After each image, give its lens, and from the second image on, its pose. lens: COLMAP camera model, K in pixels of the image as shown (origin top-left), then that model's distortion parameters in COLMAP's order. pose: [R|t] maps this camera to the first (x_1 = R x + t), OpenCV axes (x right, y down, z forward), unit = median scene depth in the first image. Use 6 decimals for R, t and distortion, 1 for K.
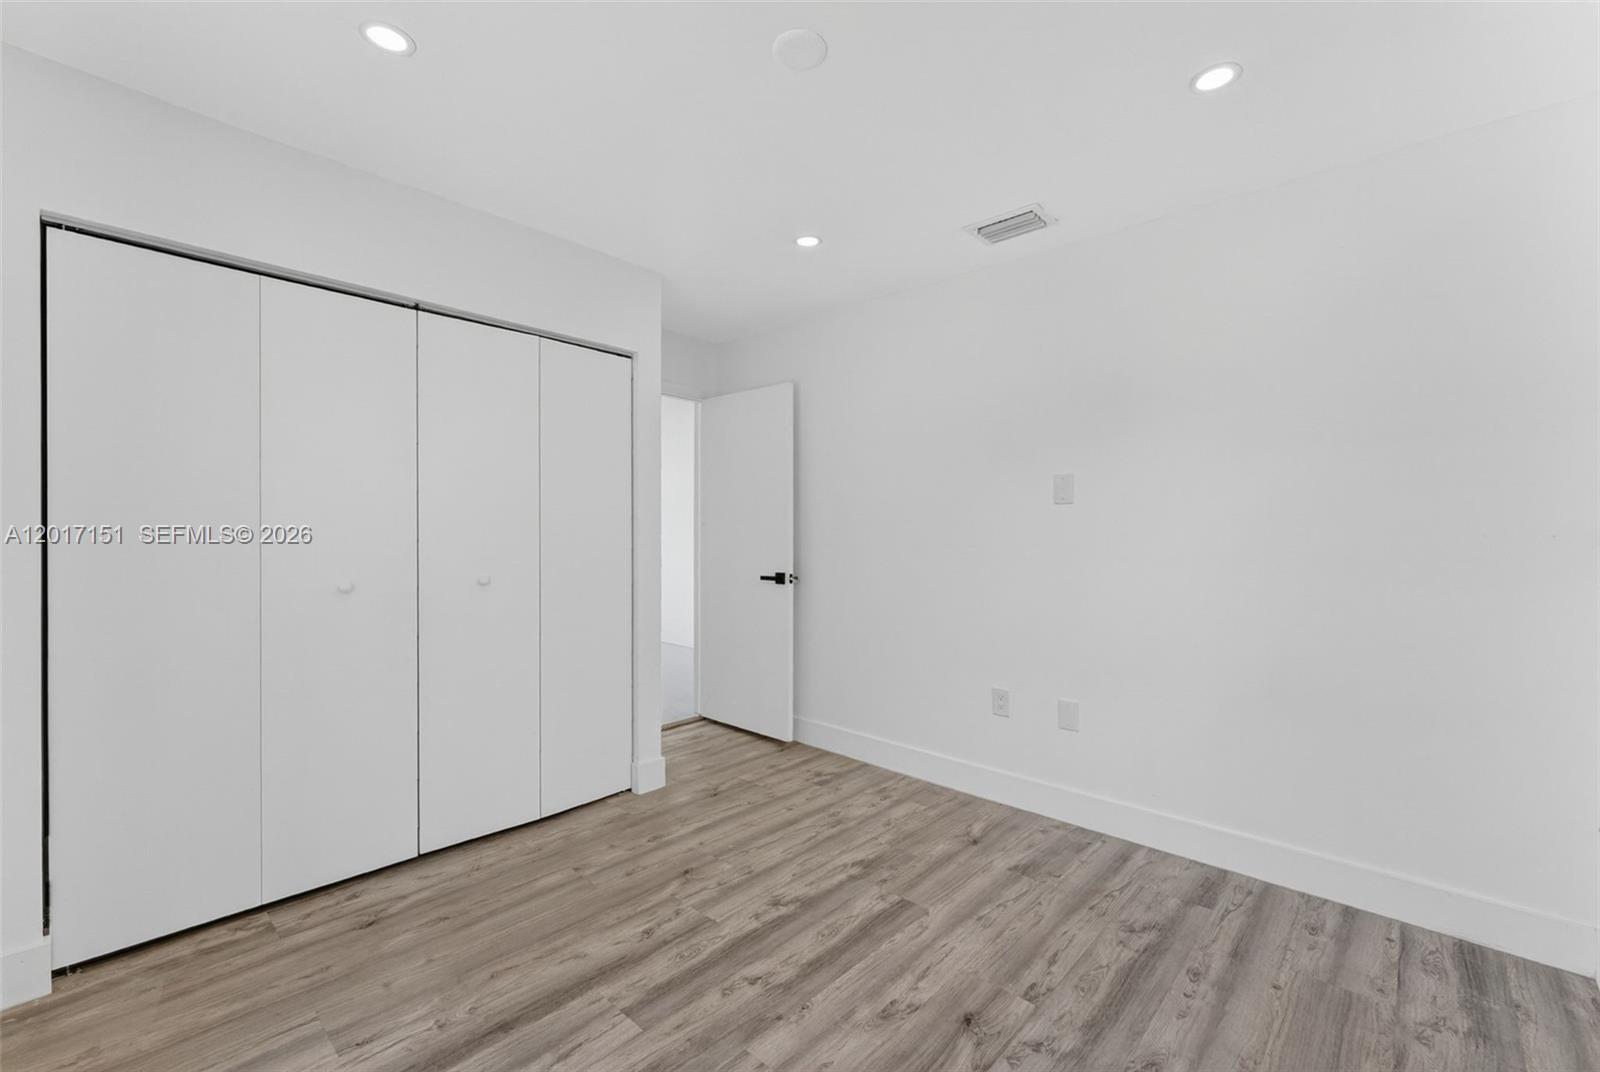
lens RADIAL K [[650.9, 0, 797.7], [0, 650.9, 539.2], [0, 0, 1]] dist [-0.018231, -0.000840]
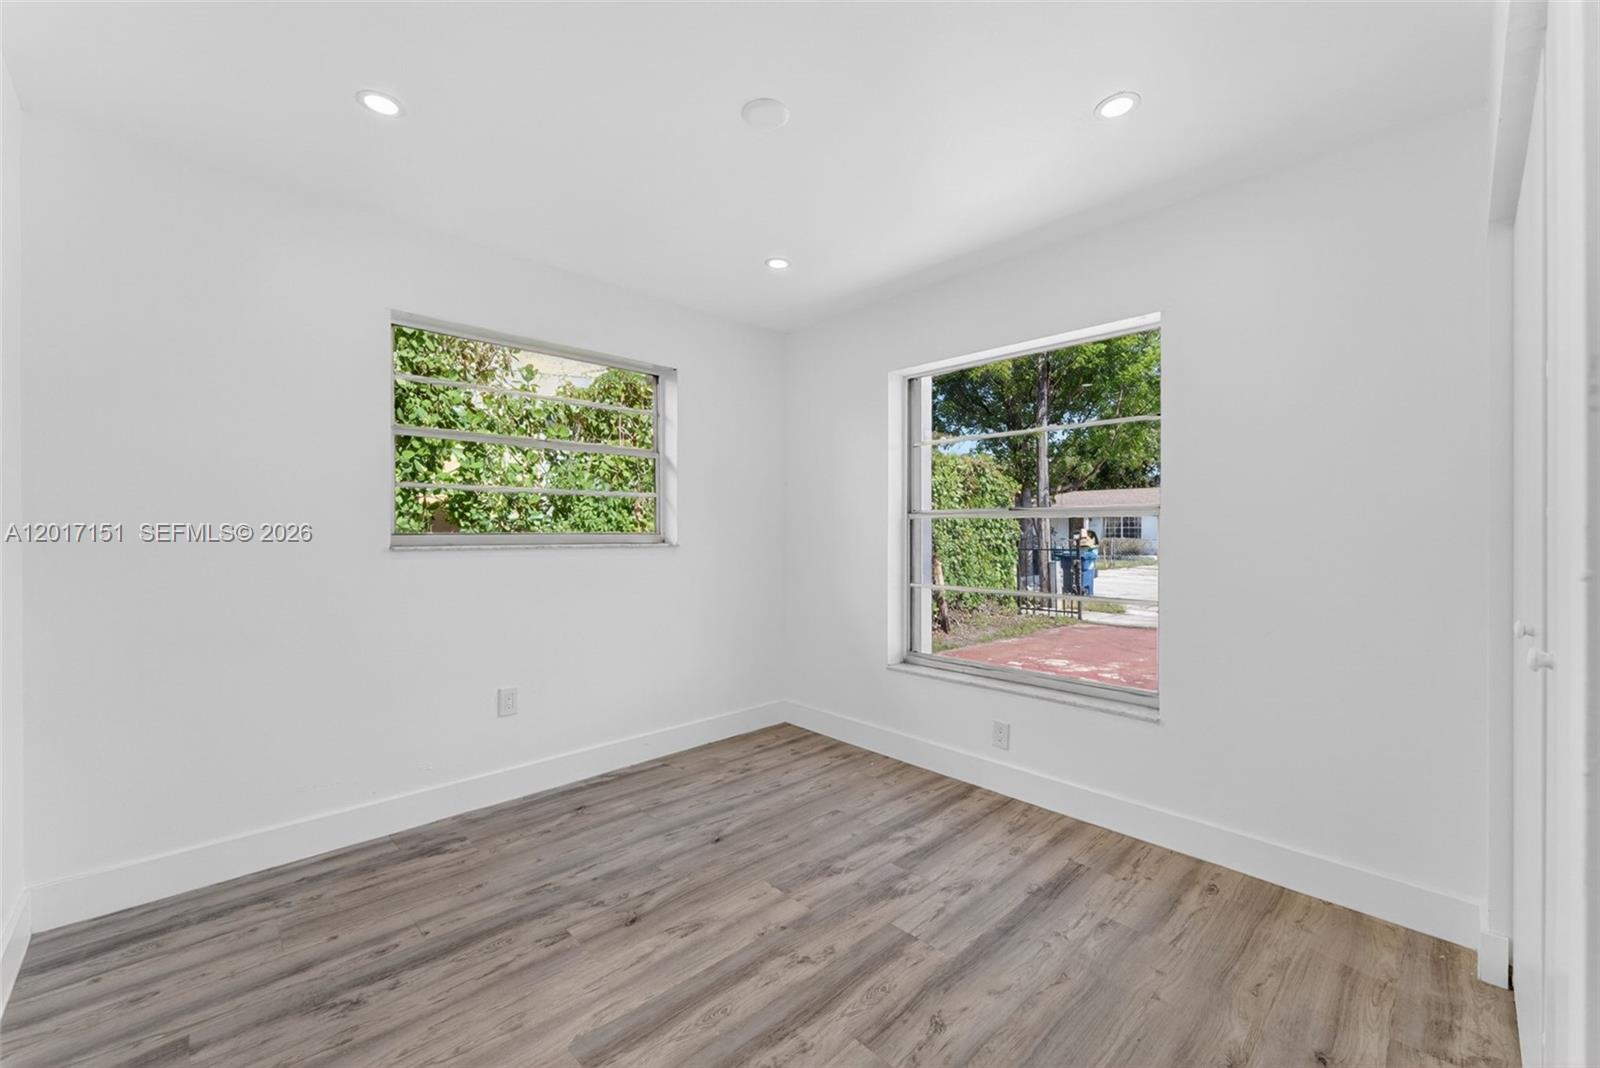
lens RADIAL K [[650.9, 0, 796.4], [0, 650.9, 532.3], [0, 0, 1]] dist [-0.018231, -0.000840]
pose [[-0.998252, -0.010127, 0.058223, -0.106209], [-0.009895, 0.999942, 0.004276, -0.013304], [-0.058262, 0.003692, -0.998294, 2.019911]]
